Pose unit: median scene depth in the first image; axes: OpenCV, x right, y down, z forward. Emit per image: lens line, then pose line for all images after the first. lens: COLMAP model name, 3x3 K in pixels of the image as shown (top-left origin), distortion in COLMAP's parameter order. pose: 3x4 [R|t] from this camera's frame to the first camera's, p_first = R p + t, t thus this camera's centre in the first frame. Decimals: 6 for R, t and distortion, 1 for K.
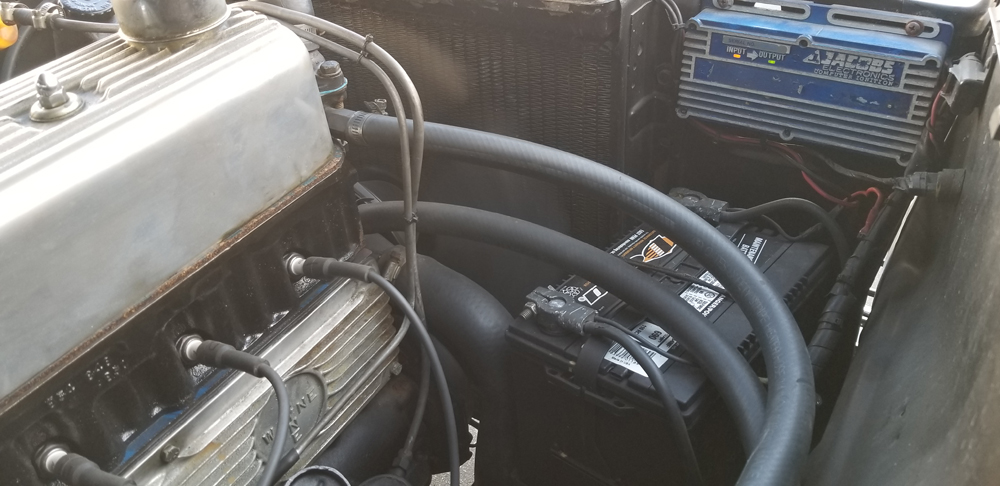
lens RADIAL K [[760.3, 0, 470.0], [0, 760.3, 229.3], [0, 0, 1]] dist [0.079714, -0.147919]
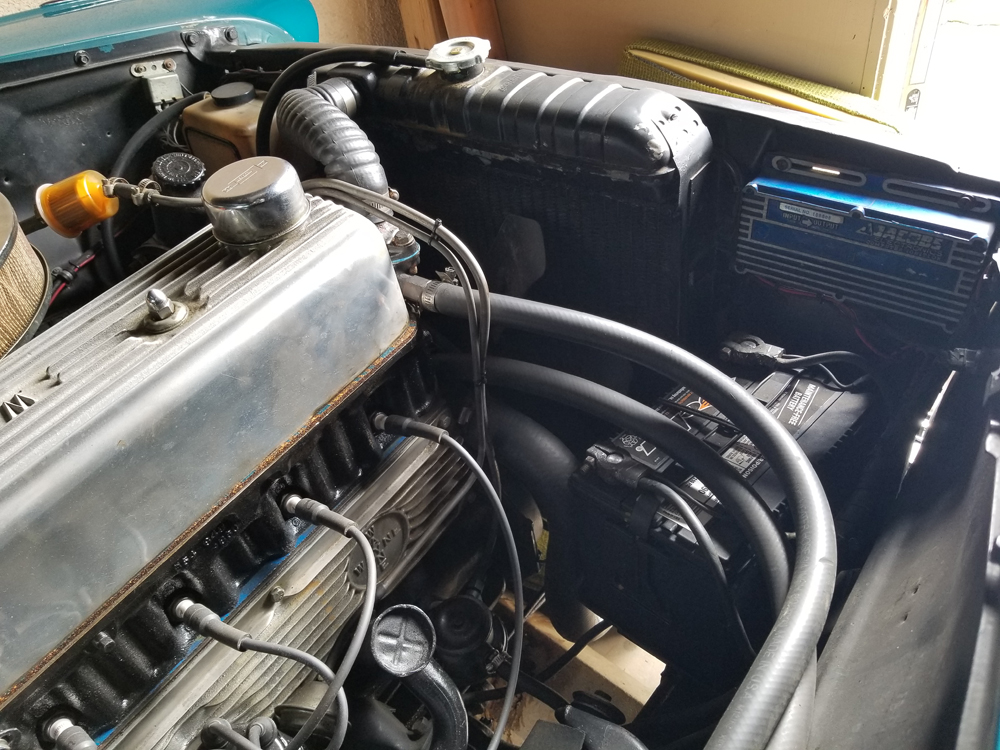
lens RADIAL K [[762.2, 0, 500.0], [0, 762.2, 375.0], [0, 0, 1]] dist [0.050246, -0.108158]
pose [[0.997358, -0.001865, -0.072614, 0.030692], [0.011313, 0.991461, 0.129913, -0.167670], [0.071752, -0.130391, 0.988863, -0.079768]]
